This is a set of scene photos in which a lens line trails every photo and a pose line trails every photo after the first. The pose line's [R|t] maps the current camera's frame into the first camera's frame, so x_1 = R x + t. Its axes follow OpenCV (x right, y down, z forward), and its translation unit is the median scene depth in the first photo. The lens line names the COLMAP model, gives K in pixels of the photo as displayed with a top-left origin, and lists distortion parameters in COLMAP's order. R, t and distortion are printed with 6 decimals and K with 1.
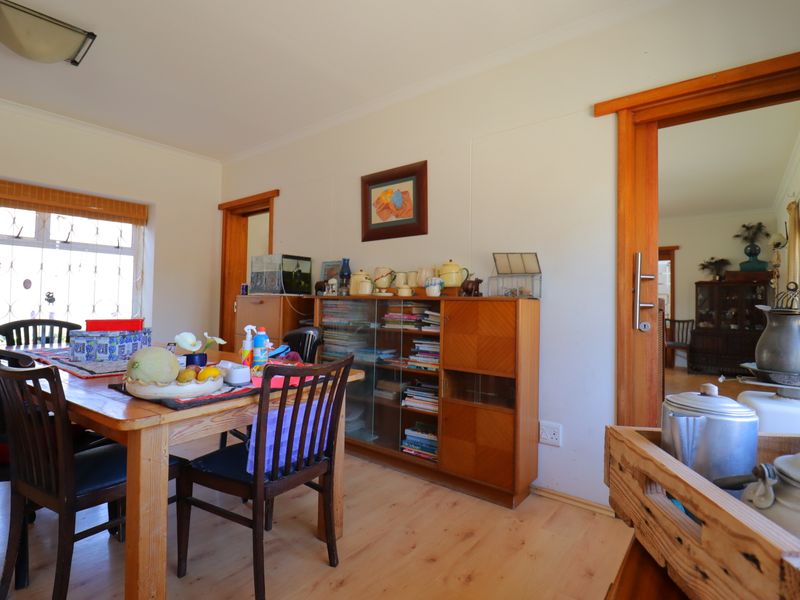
lens RADIAL K [[393.8, 0, 400.0], [0, 393.8, 300.0], [0, 0, 1]] dist [0.001052, -0.014943]
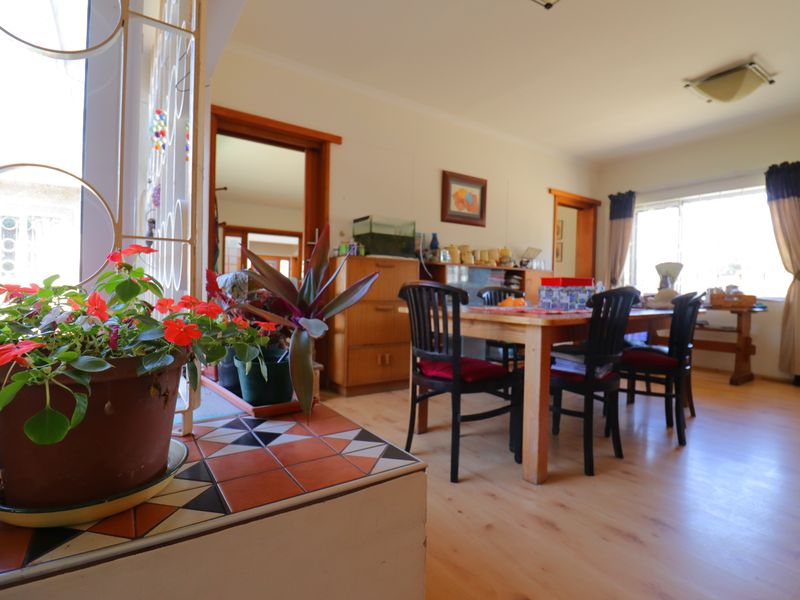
lens RADIAL K [[417.6, 0, 400.0], [0, 417.6, 300.0], [0, 0, 1]] dist [0.000679, -0.000013]
pose [[0.316013, -0.034406, 0.948131, -2.404414], [-0.021755, 0.998817, 0.043496, 0.083000], [-0.948505, -0.034372, 0.314891, 1.166124]]
